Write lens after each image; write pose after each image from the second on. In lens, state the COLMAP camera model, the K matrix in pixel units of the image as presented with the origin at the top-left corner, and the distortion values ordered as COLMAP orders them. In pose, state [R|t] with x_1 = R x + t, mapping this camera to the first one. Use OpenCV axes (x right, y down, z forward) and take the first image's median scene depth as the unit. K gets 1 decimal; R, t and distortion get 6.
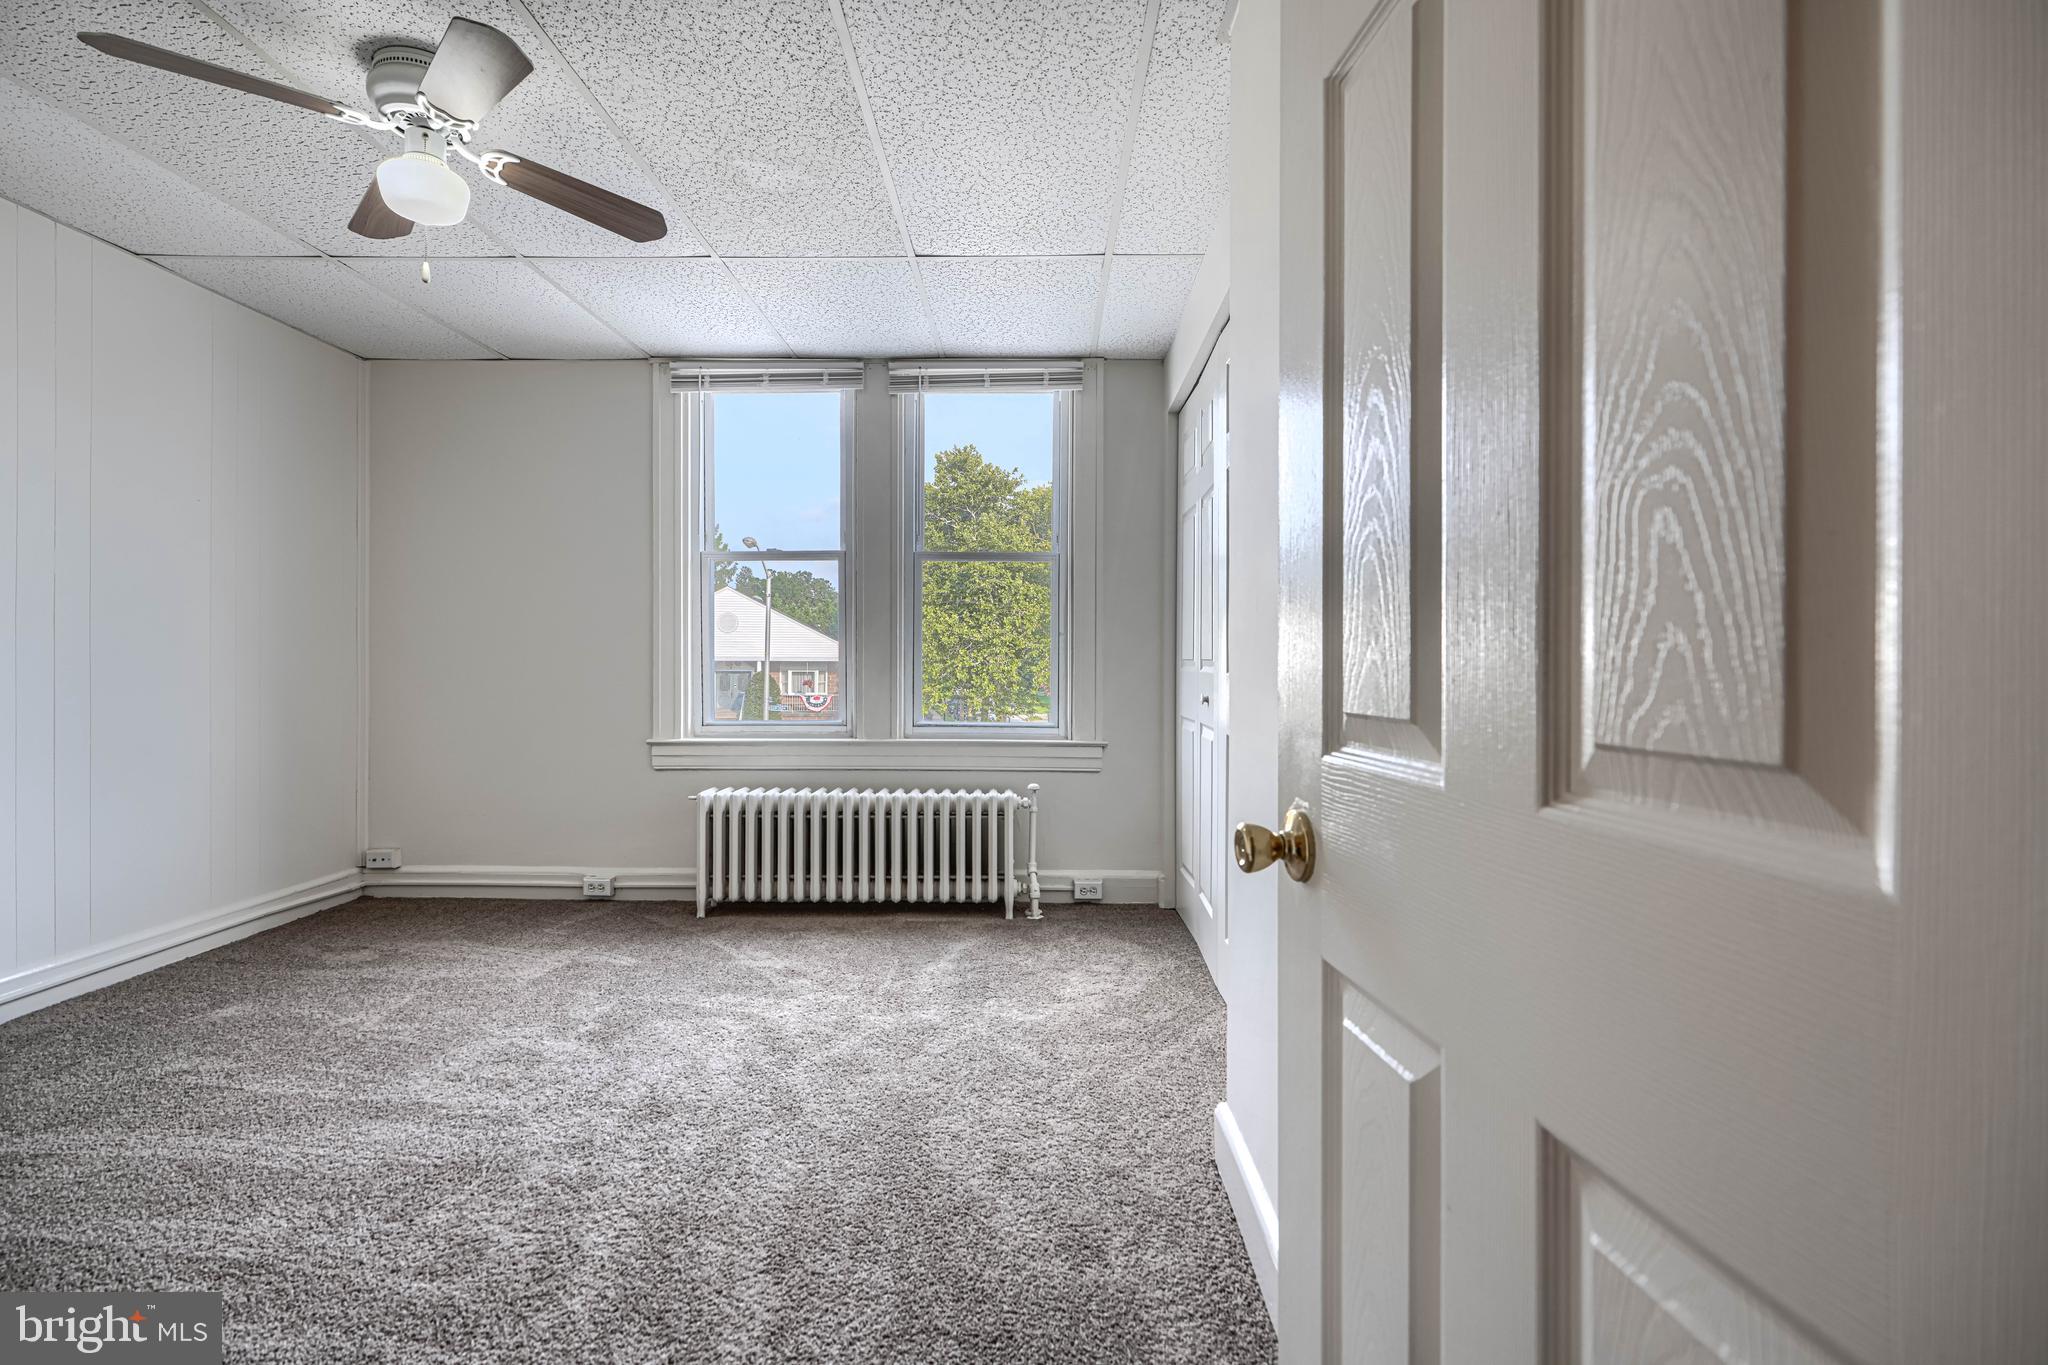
lens RADIAL K [[940.4, 0, 1026.8], [0, 940.4, 658.6], [0, 0, 1]] dist [-0.001626, 0.000950]
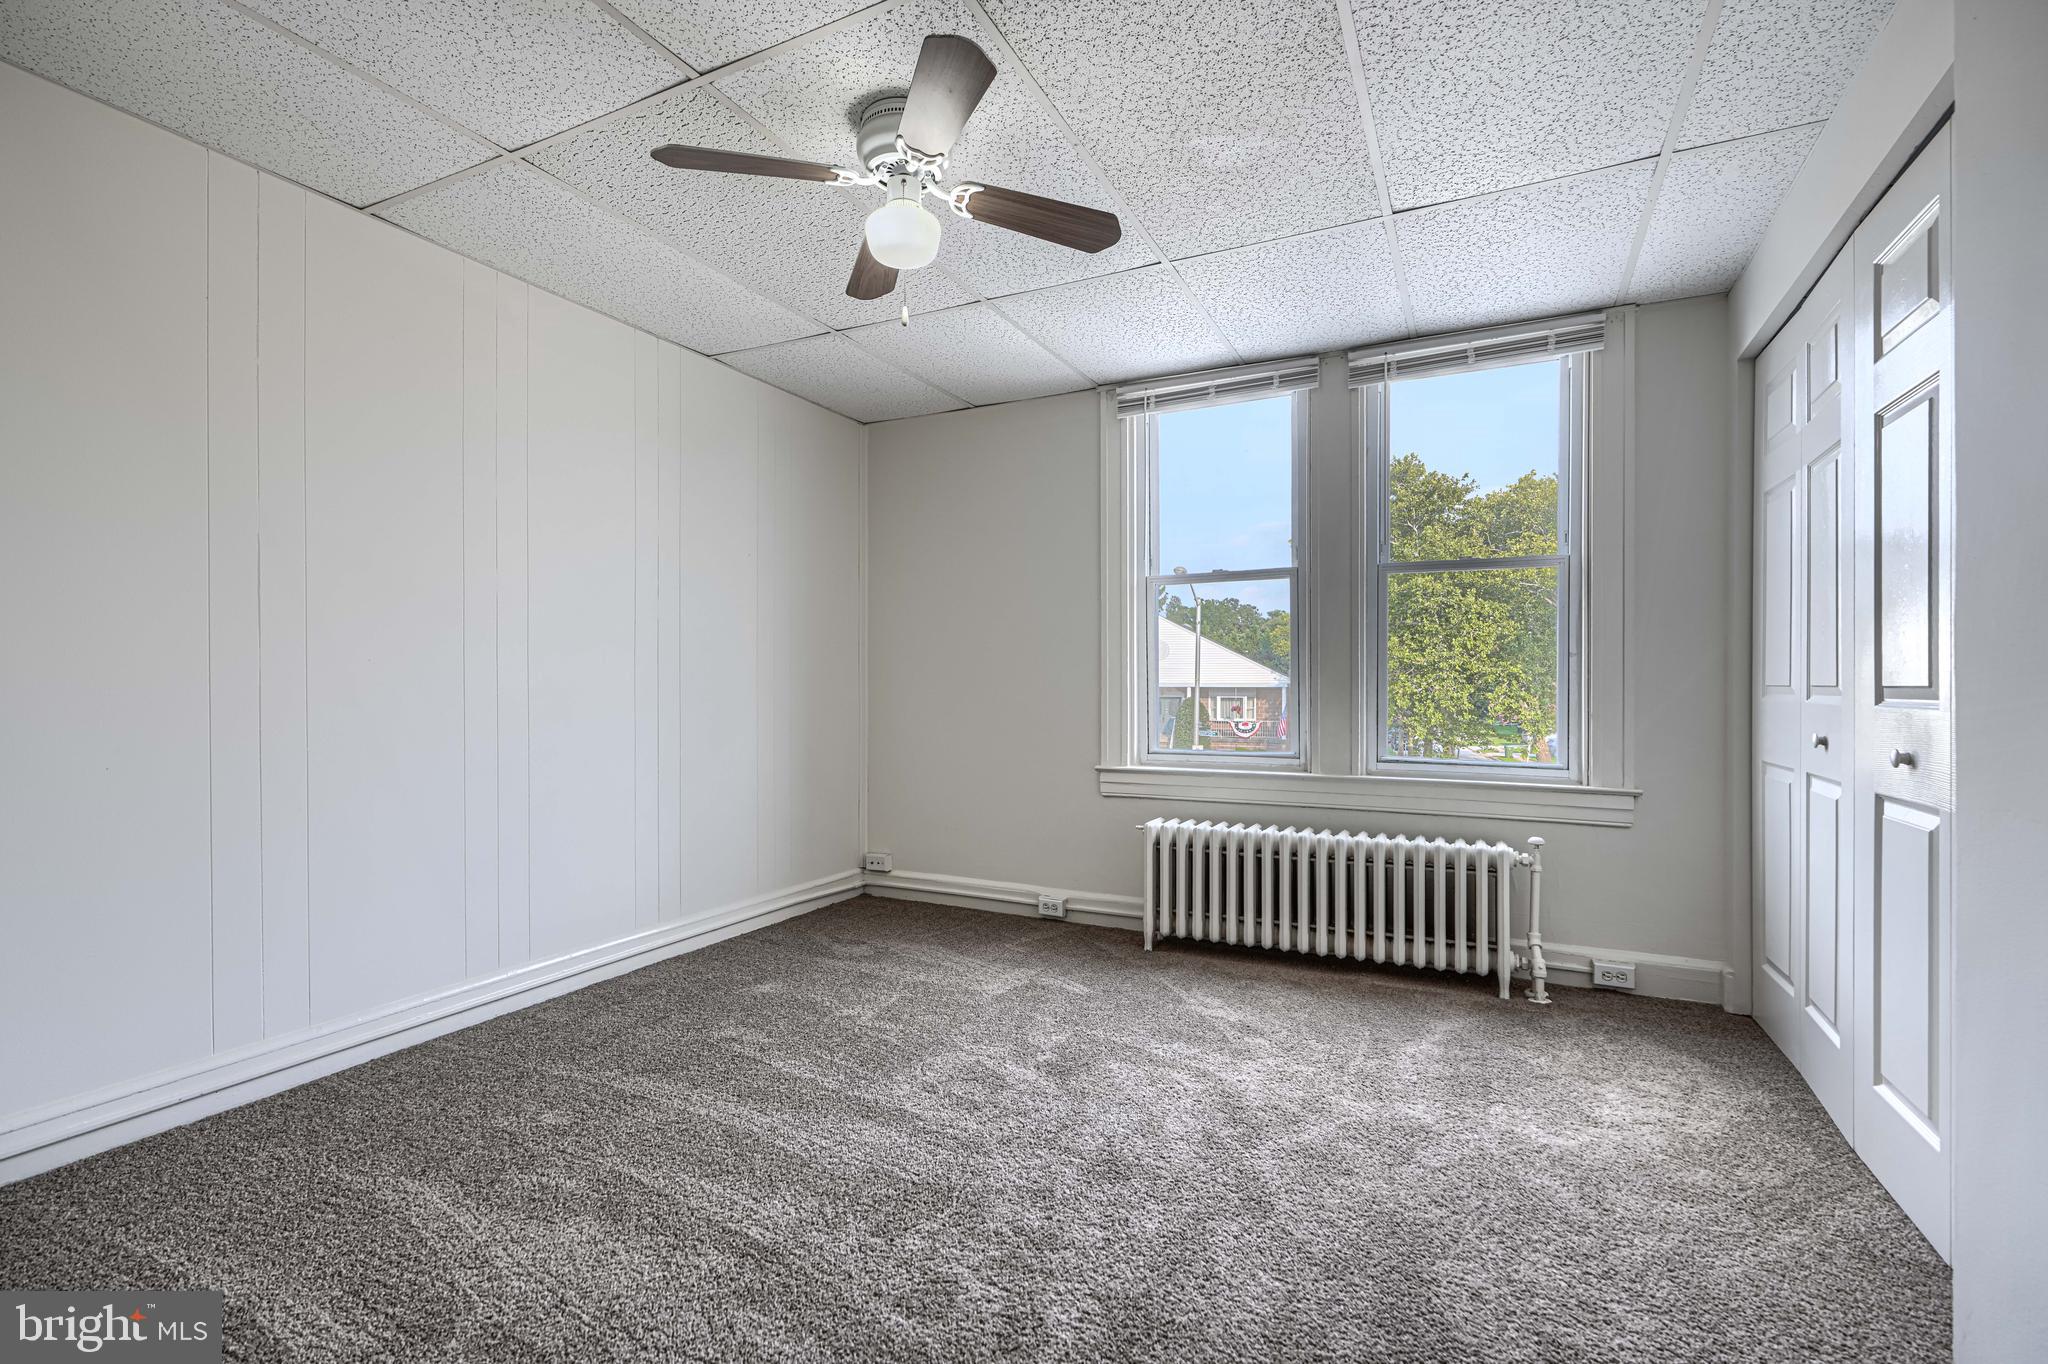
lens RADIAL K [[940.4, 0, 1020.7], [0, 940.4, 678.4], [0, 0, 1]] dist [-0.001626, 0.000950]
pose [[0.898088, -0.004937, -0.439788, -0.054354], [0.002043, 0.999973, -0.007052, -0.001001], [0.439811, 0.005435, 0.898074, 0.098414]]
